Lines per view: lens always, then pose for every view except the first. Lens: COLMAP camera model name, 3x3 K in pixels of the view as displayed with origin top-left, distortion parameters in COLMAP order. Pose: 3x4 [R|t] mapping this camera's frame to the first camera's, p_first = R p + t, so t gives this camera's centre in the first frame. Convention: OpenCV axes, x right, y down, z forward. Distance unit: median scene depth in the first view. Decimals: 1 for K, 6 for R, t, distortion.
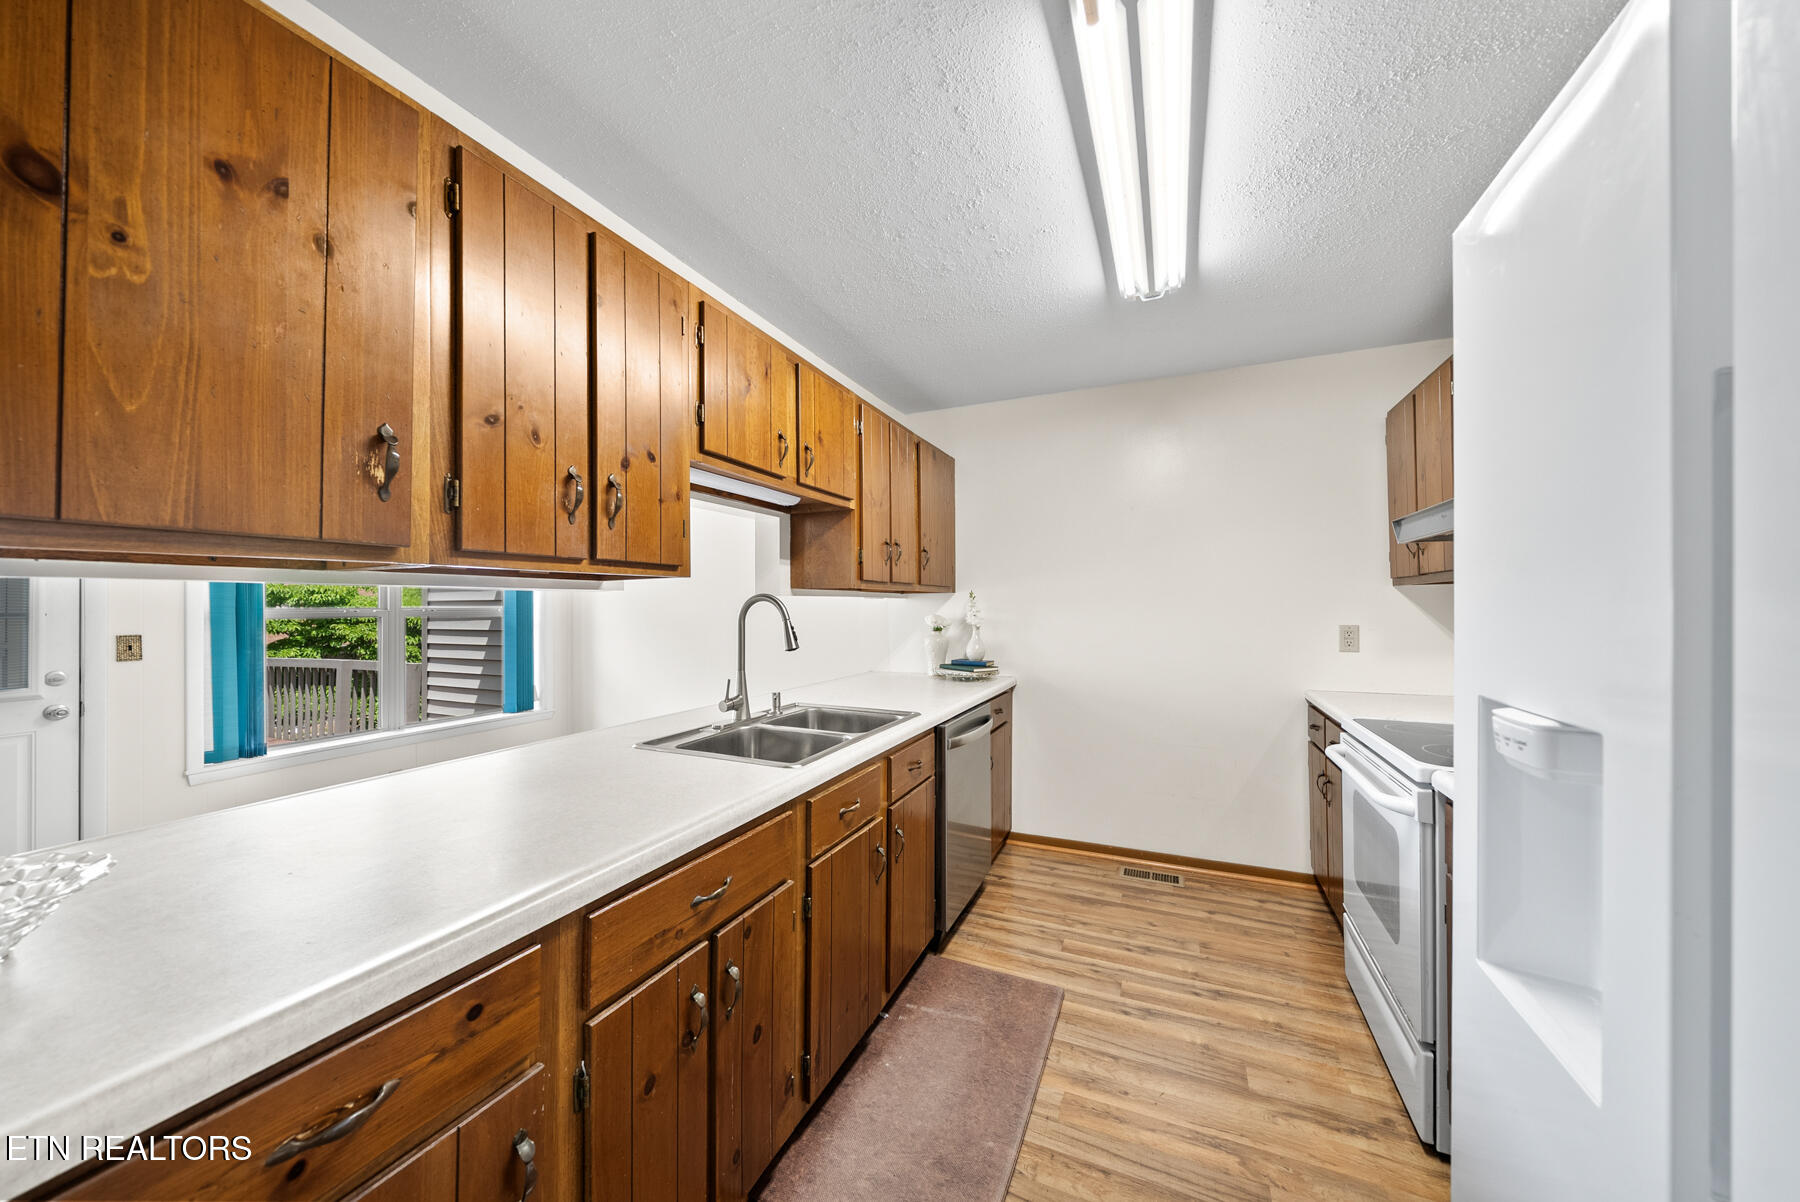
lens RADIAL K [[625.5, 0, 896.4], [0, 625.5, 602.8], [0, 0, 1]] dist [-0.003321, 0.000128]
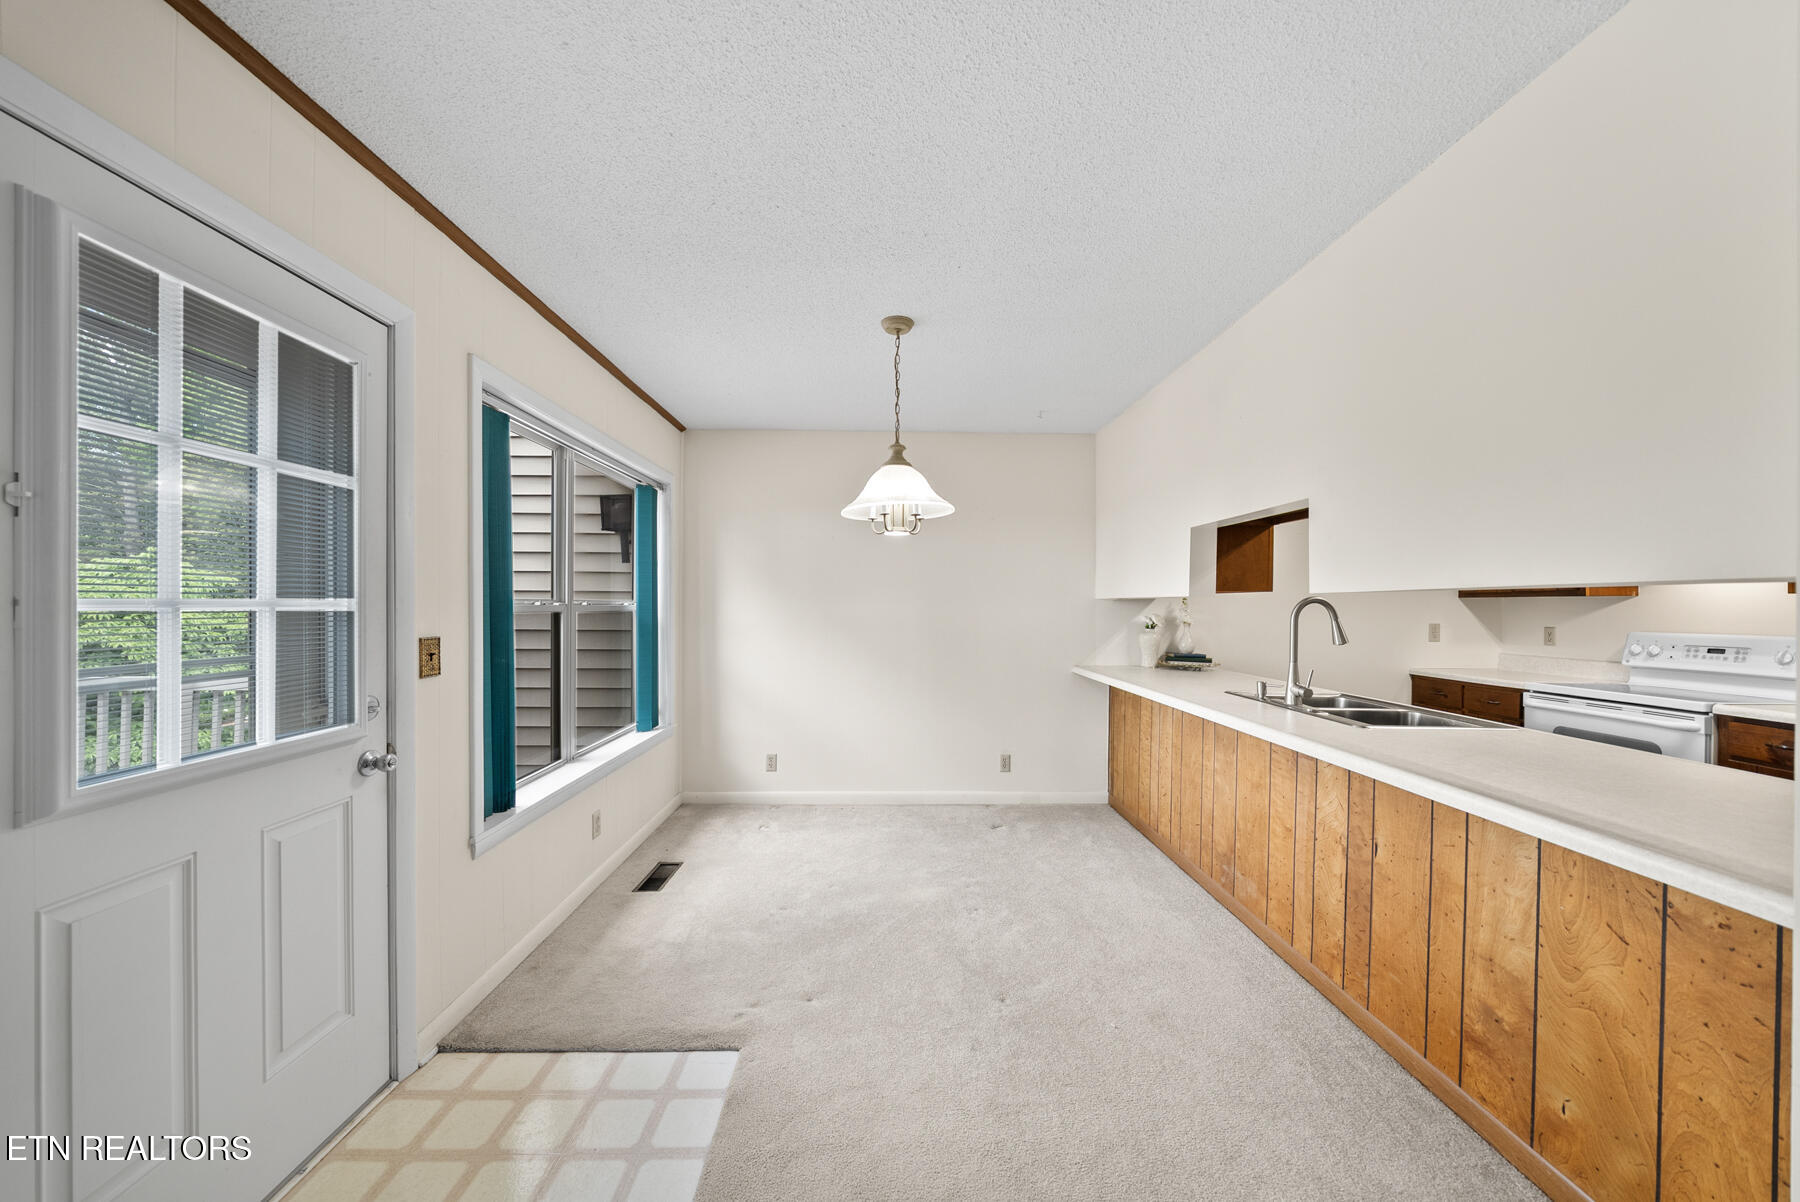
lens RADIAL K [[625.5, 0, 896.5], [0, 625.5, 604.4], [0, 0, 1]] dist [-0.003321, 0.000128]
pose [[0.906333, 0.013993, 0.422333, -1.337909], [-0.015537, 0.999879, 0.000215, 0.012241], [-0.422279, -0.006757, 0.906441, 0.251476]]
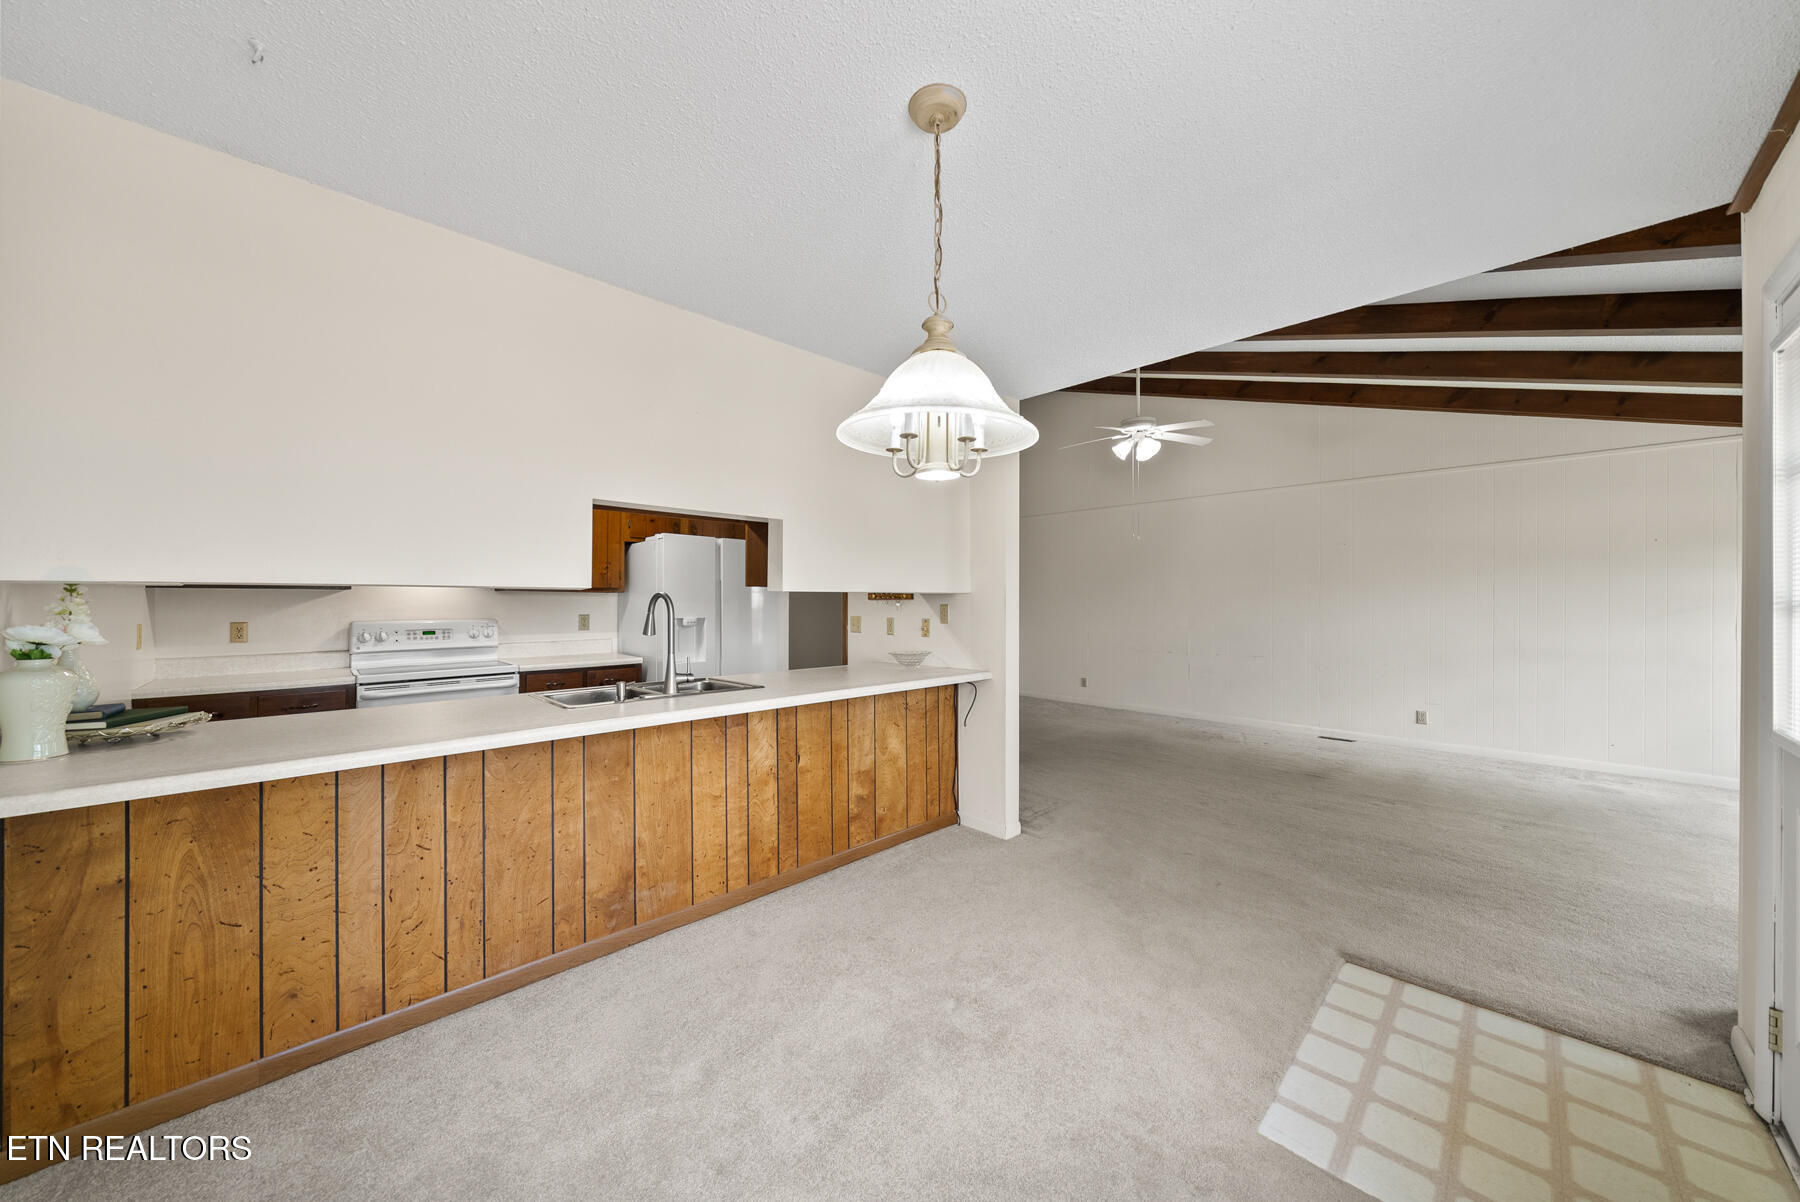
lens RADIAL K [[625.5, 0, 901.5], [0, 625.5, 599.8], [0, 0, 1]] dist [-0.003321, 0.000128]
pose [[-0.926032, 0.010186, 0.377306, -1.072846], [0.008283, 0.999943, -0.006668, 0.015021], [-0.377353, -0.003050, -0.926064, 1.886128]]
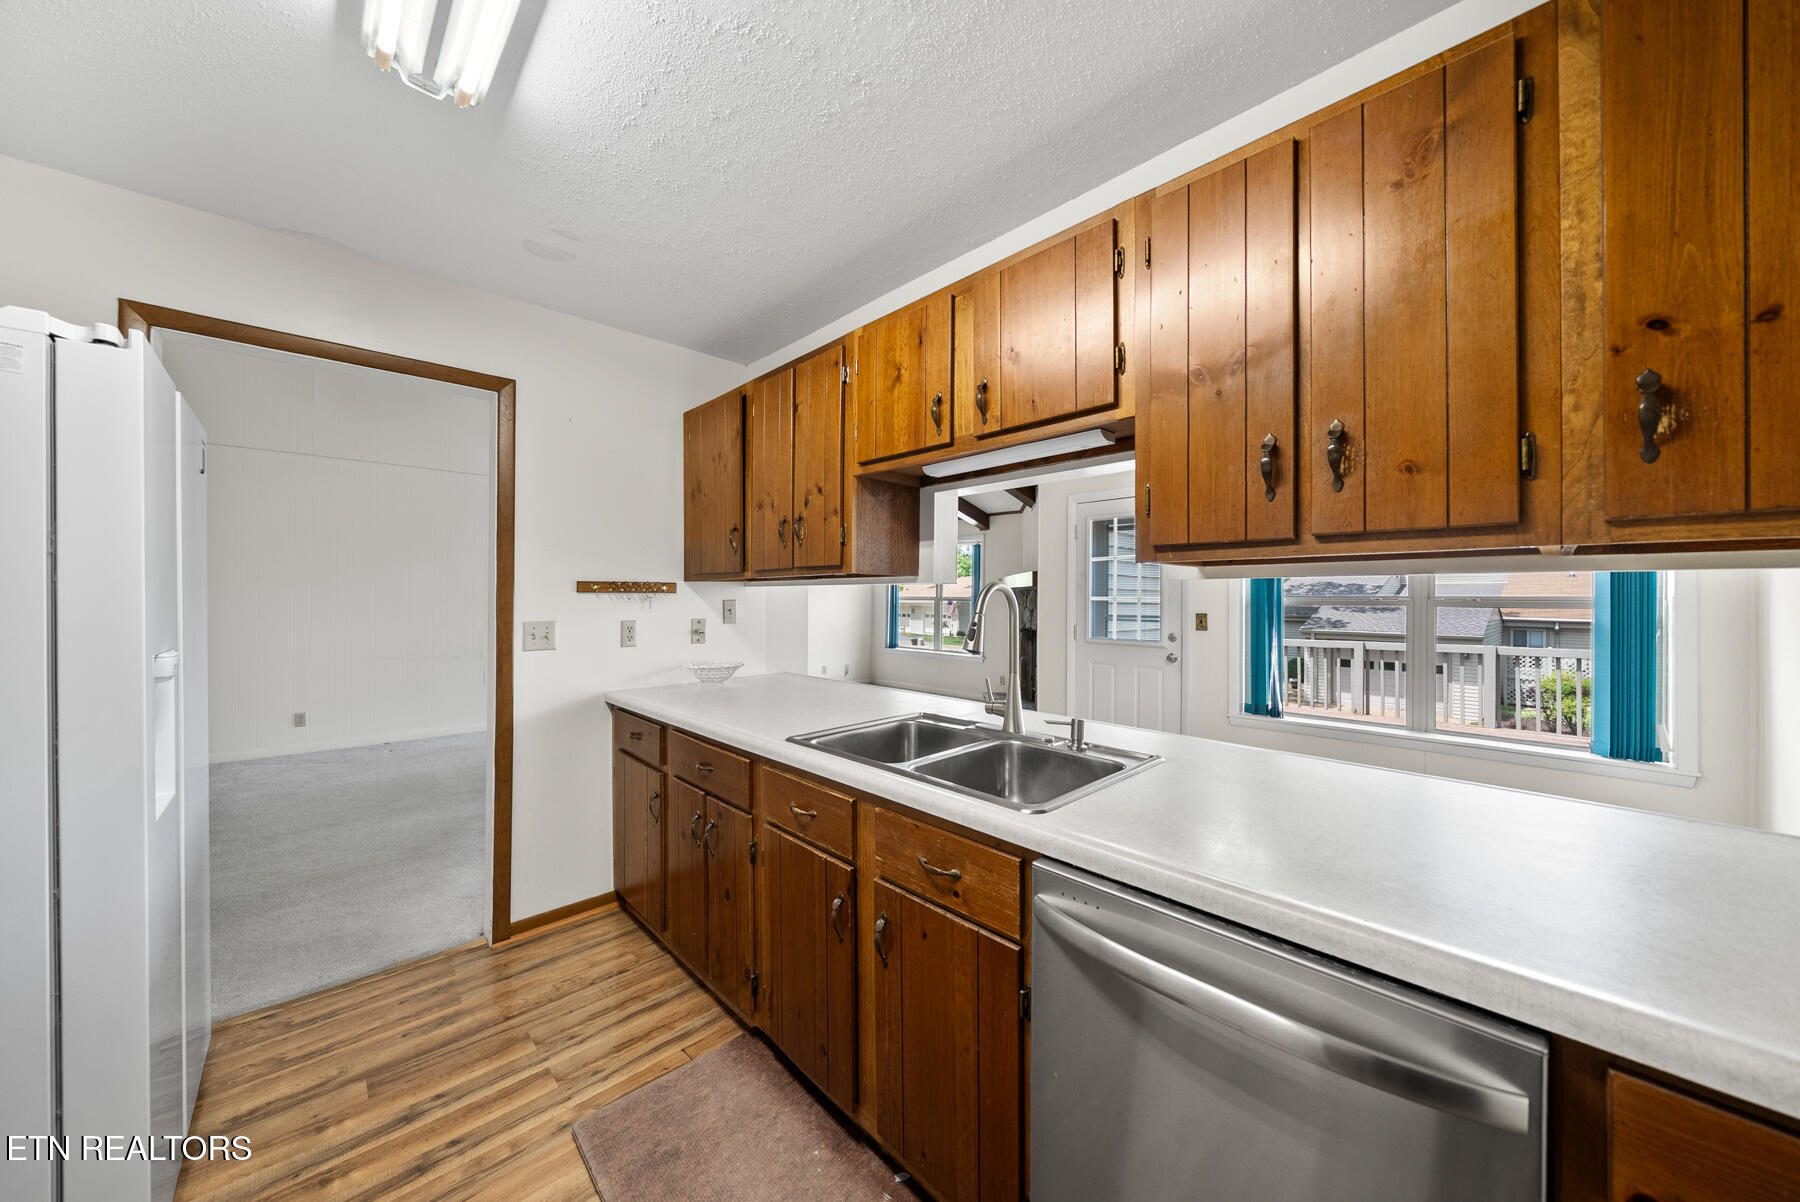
lens RADIAL K [[625.5, 0, 905.9], [0, 625.5, 597.1], [0, 0, 1]] dist [-0.003321, 0.000128]
pose [[-0.378734, 0.006514, -0.925483, 0.561724], [-0.001116, 0.999971, 0.007495, 0.000563], [0.925505, 0.003872, -0.378716, 1.142592]]
